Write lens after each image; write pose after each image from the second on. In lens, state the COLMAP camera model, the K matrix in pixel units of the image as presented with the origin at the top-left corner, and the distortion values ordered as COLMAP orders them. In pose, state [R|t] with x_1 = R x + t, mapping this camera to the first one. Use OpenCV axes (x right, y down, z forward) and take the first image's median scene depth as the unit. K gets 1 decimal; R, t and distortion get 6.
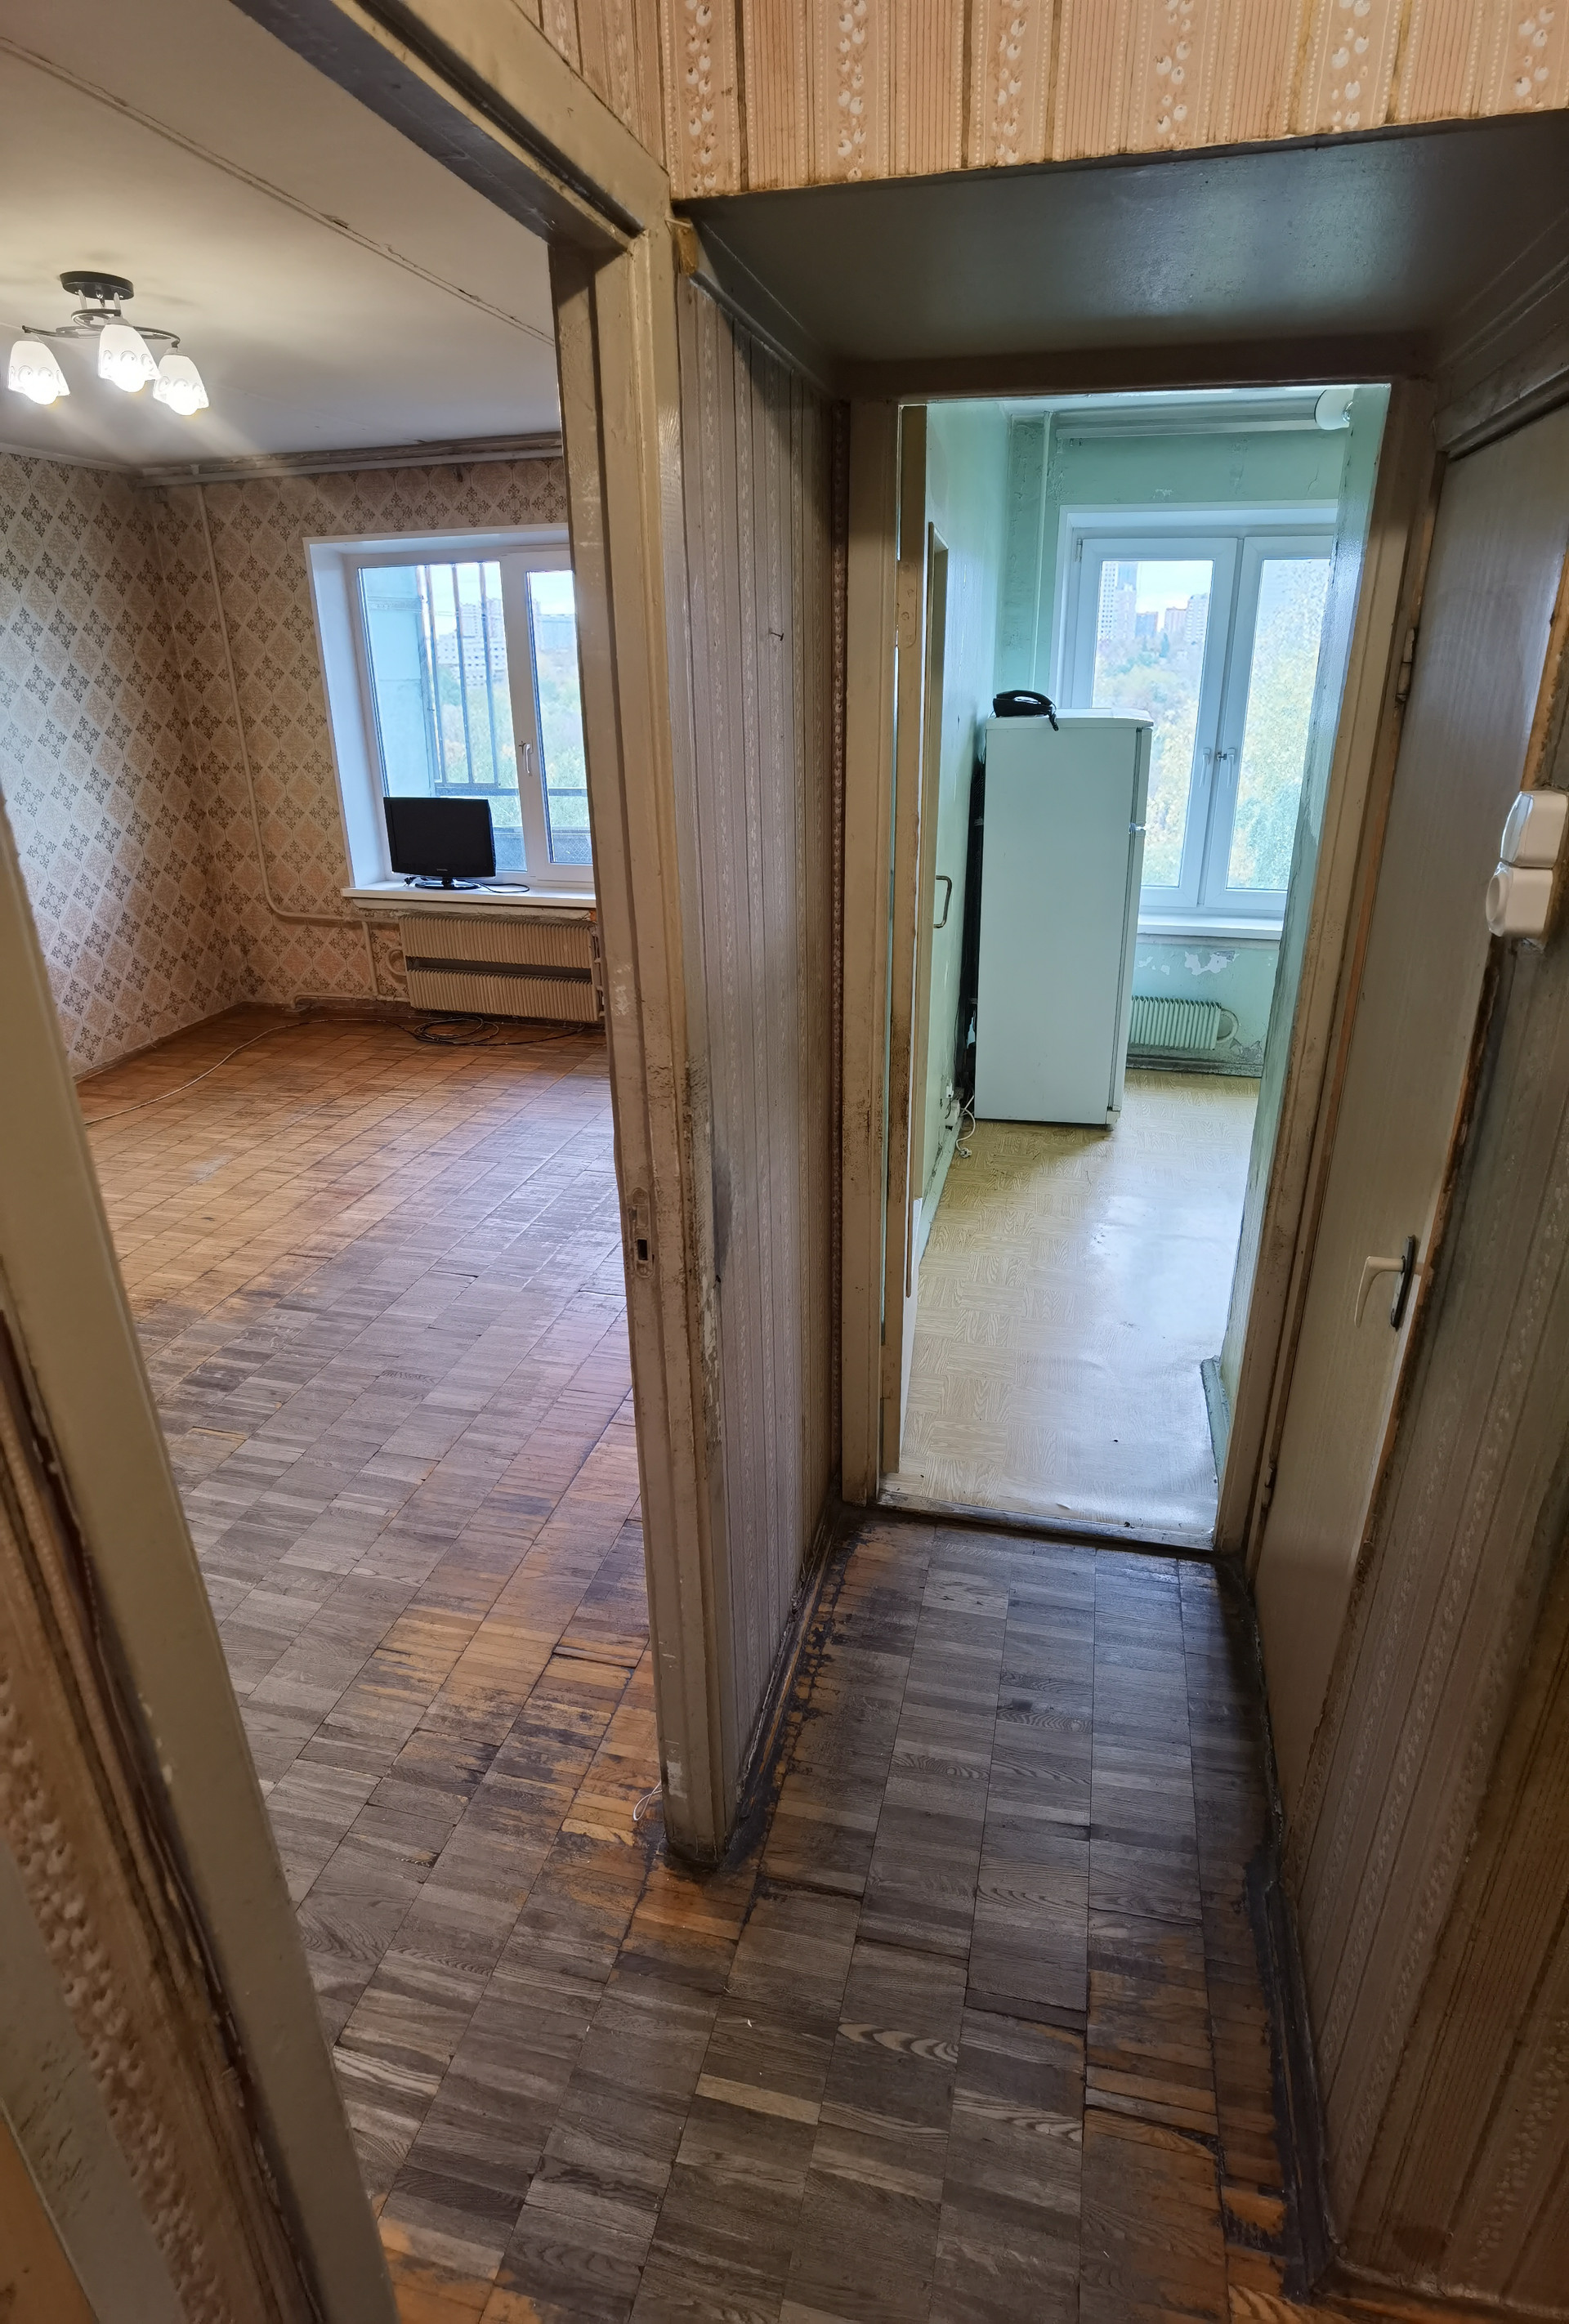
lens RADIAL K [[1225.2, 0, 781.8], [0, 1225.2, 1150.6], [0, 0, 1]] dist [-0.050125, 0.026161]
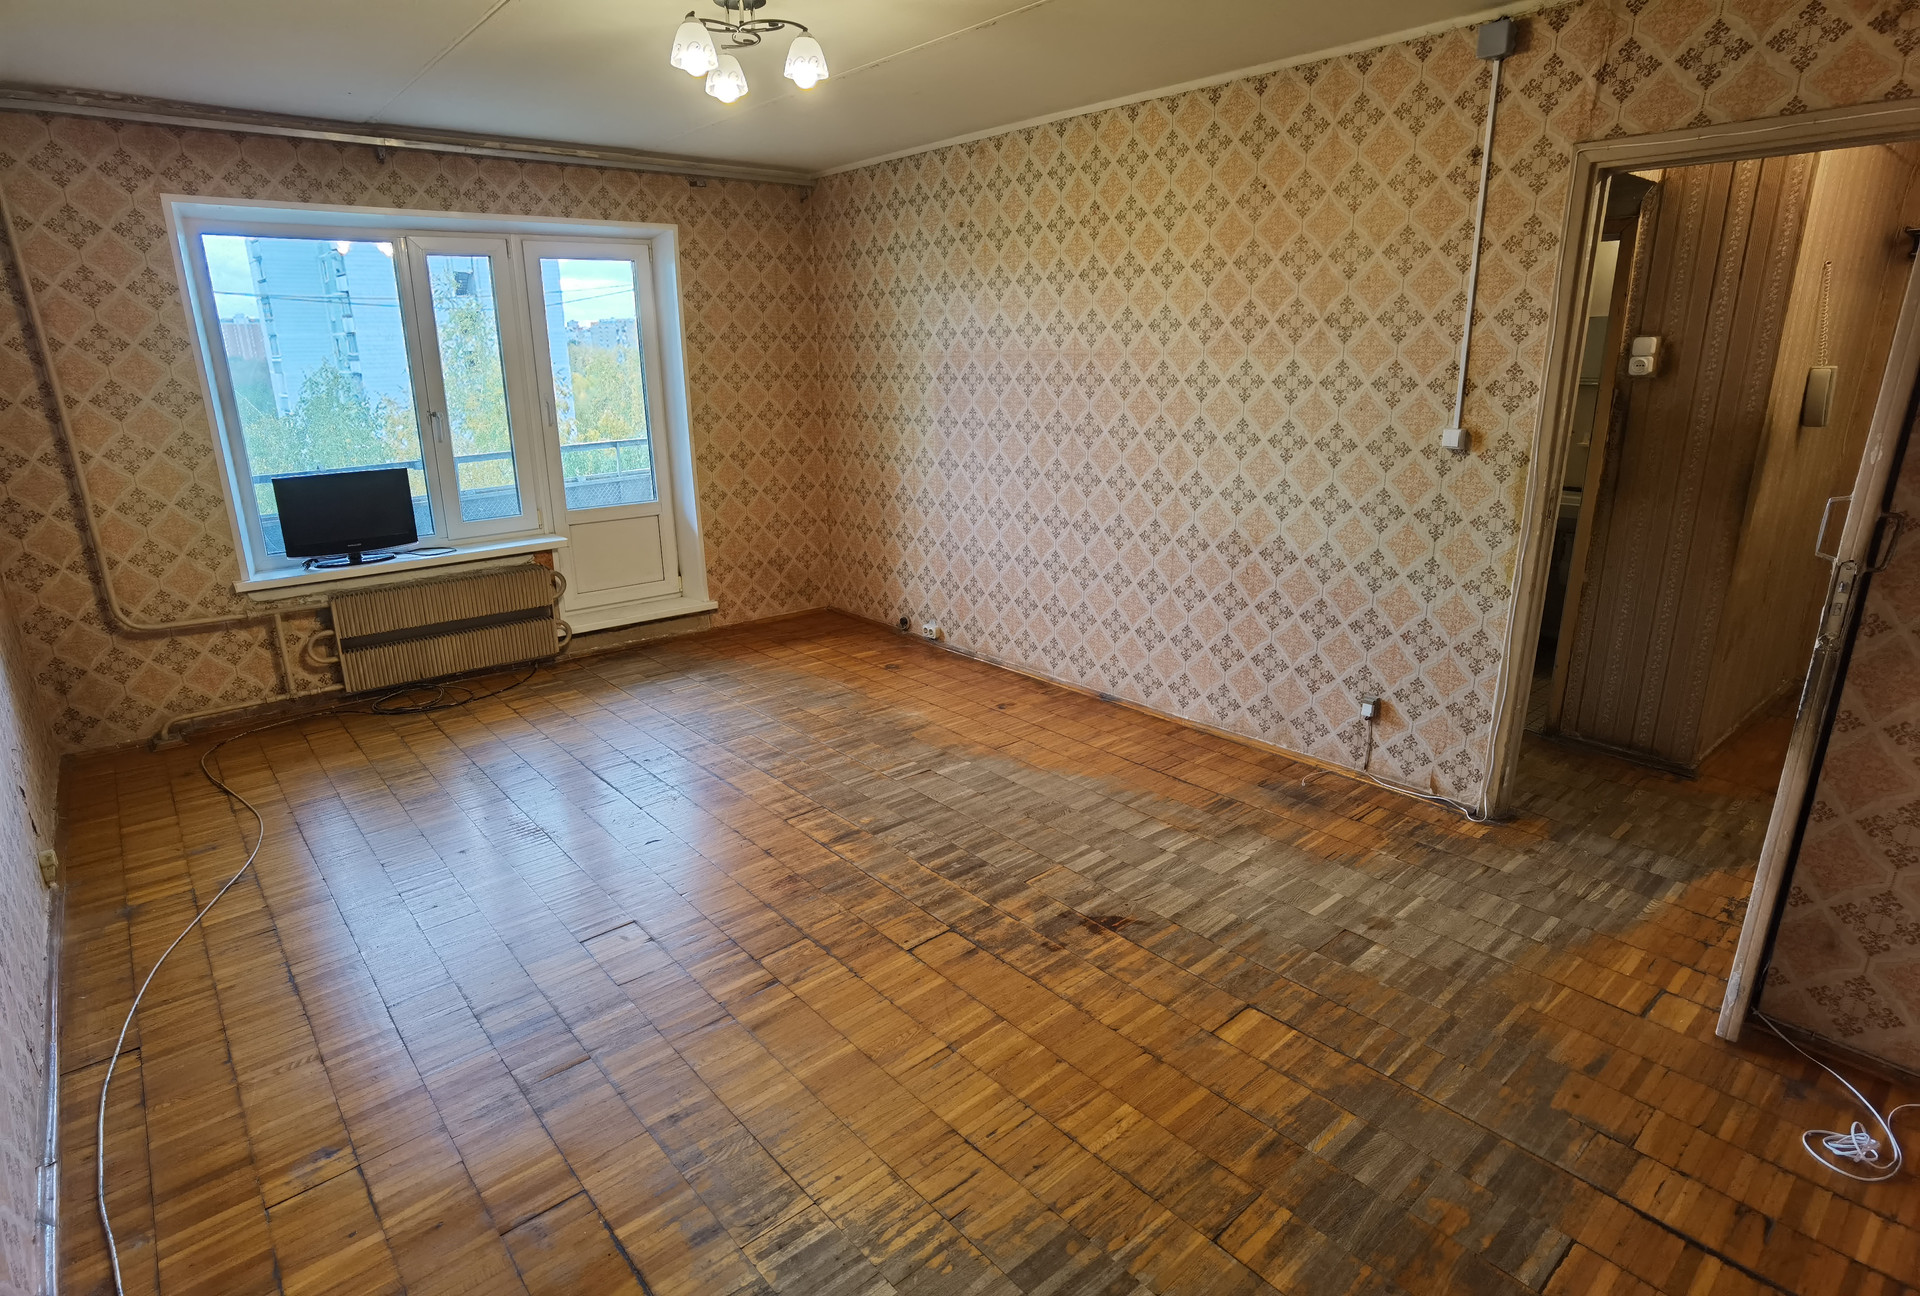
lens RADIAL K [[999.7, 0, 956.0], [0, 999.7, 649.0], [0, 0, 1]] dist [-0.027845, -0.000867]
pose [[0.587511, -0.232910, 0.774973, -0.804761], [0.316087, 0.947654, 0.045181, -0.046556], [-0.744930, 0.218415, 0.630377, 0.210891]]
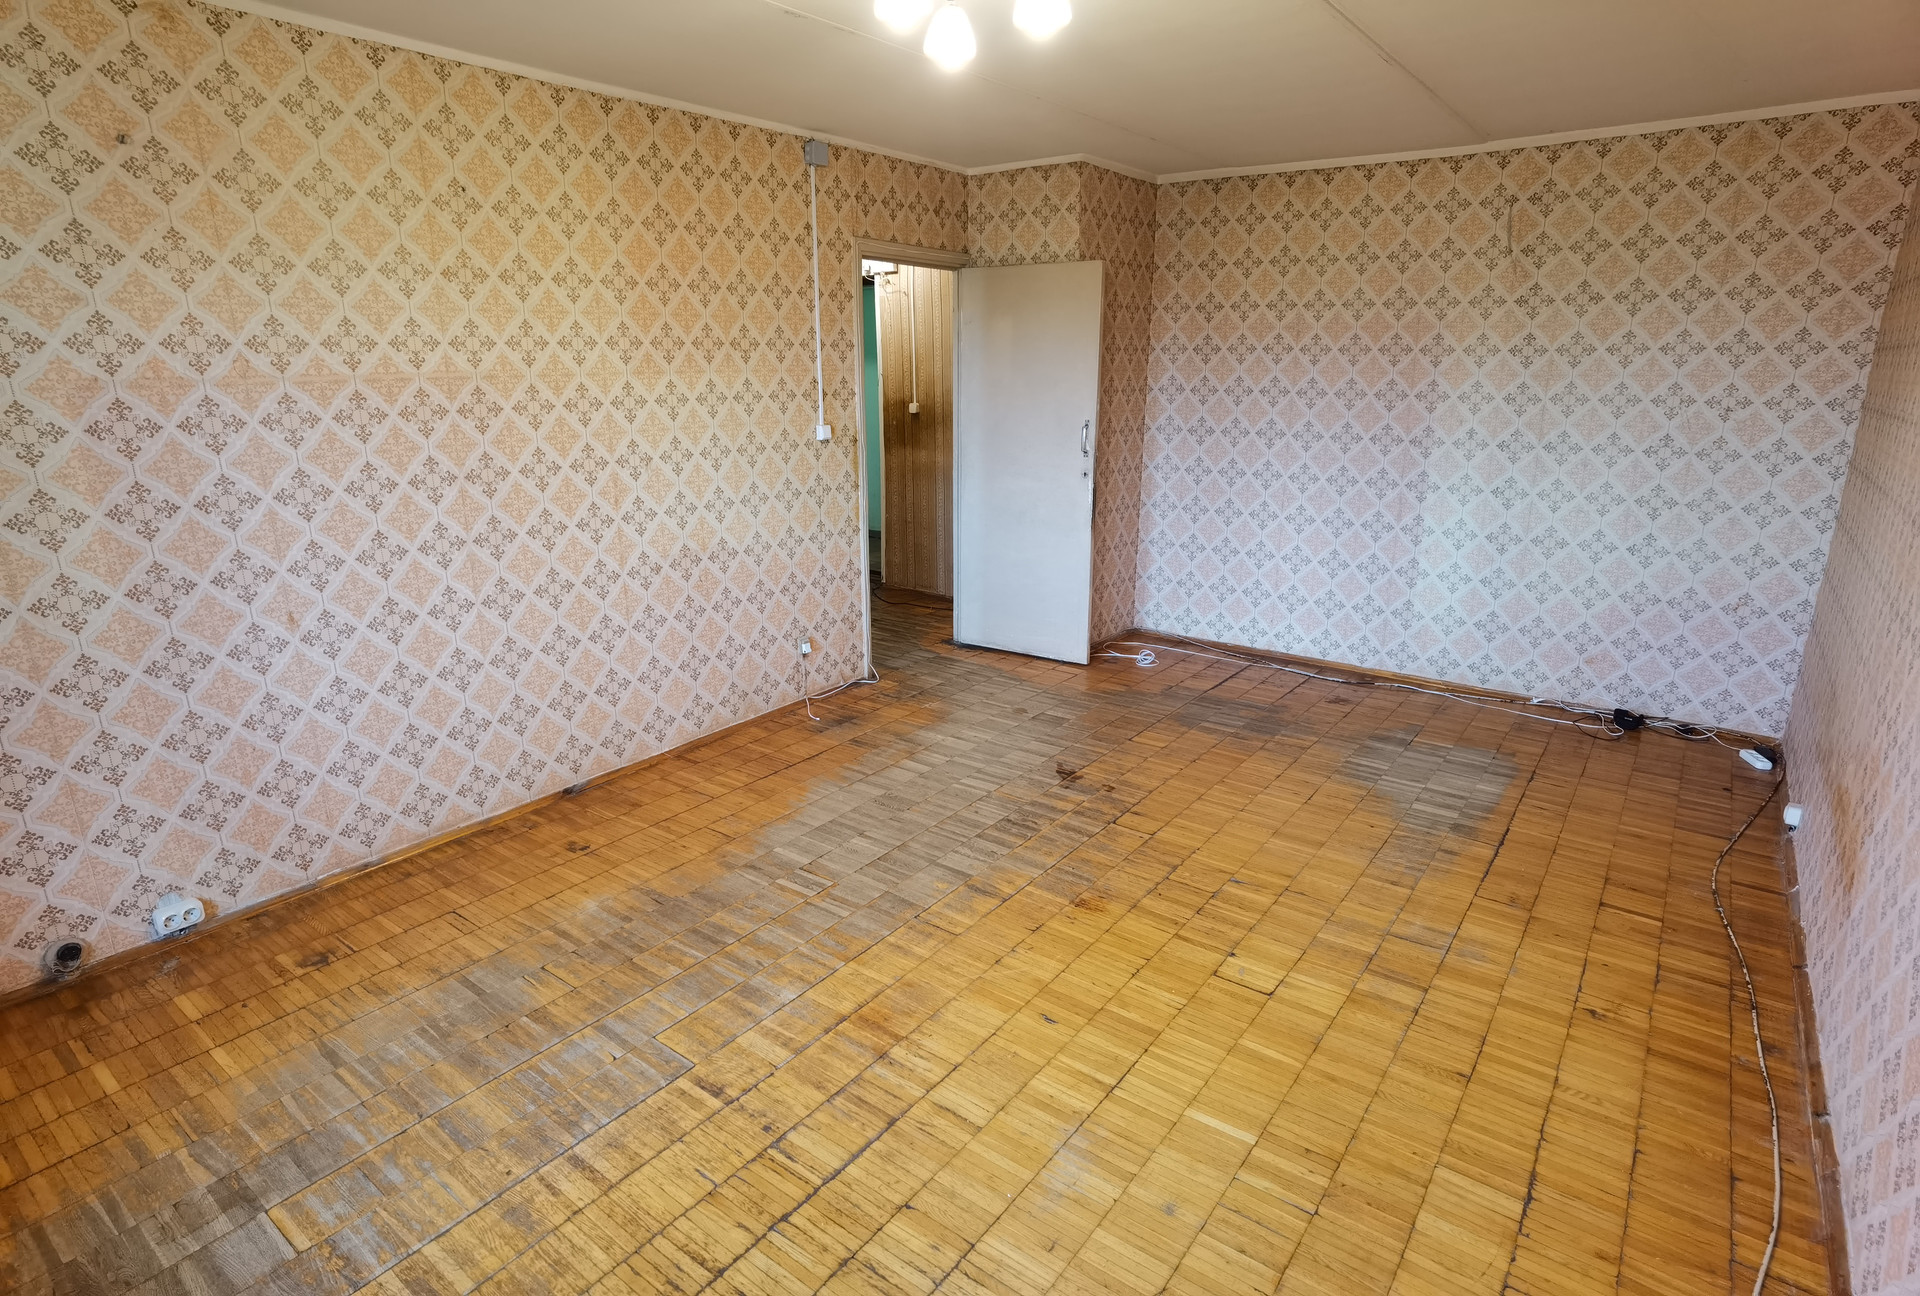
lens RADIAL K [[999.7, 0, 956.0], [0, 999.7, 649.0], [0, 0, 1]] dist [-0.027845, -0.000867]
pose [[-0.918024, -0.103256, 0.382846, -0.546135], [0.157413, 0.791262, 0.590869, -0.436676], [-0.363942, 0.602696, -0.710143, 1.139998]]
